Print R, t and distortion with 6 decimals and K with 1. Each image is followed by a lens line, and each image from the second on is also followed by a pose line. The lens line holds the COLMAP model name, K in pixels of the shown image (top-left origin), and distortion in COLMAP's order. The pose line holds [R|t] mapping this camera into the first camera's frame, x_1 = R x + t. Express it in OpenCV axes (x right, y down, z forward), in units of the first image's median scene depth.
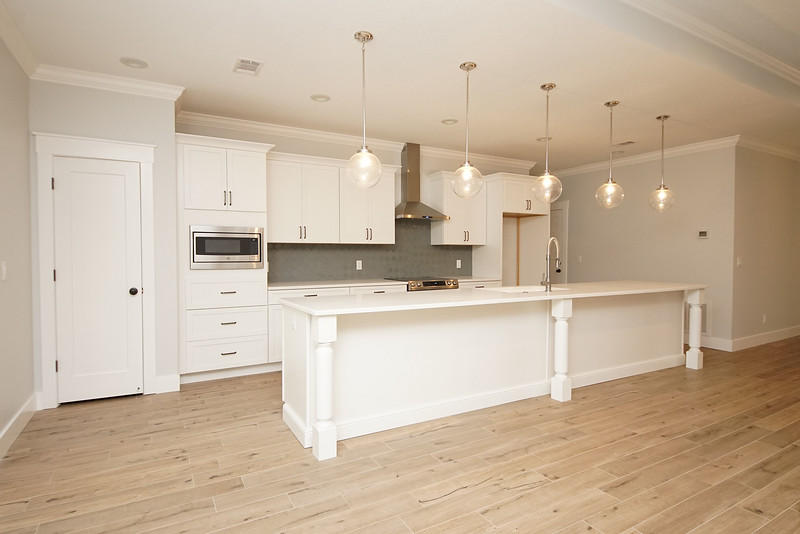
lens RADIAL K [[428.9, 0, 397.8], [0, 428.9, 262.3], [0, 0, 1]] dist [0.026823, -0.026895]
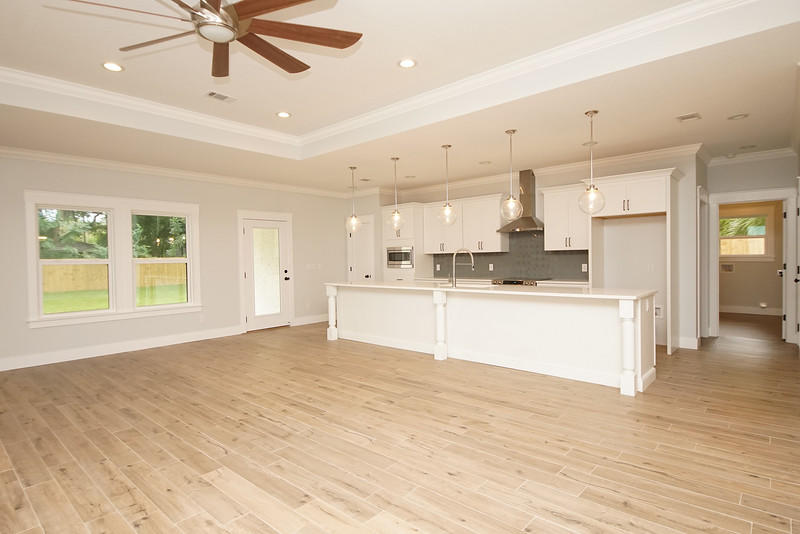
lens RADIAL K [[428.9, 0, 394.5], [0, 428.9, 265.9], [0, 0, 1]] dist [0.026823, -0.026895]
pose [[0.323043, 0.007336, -0.946356, 1.154569], [-0.006757, 0.999962, 0.005445, -0.004257], [0.946360, 0.004635, 0.323081, 0.256736]]
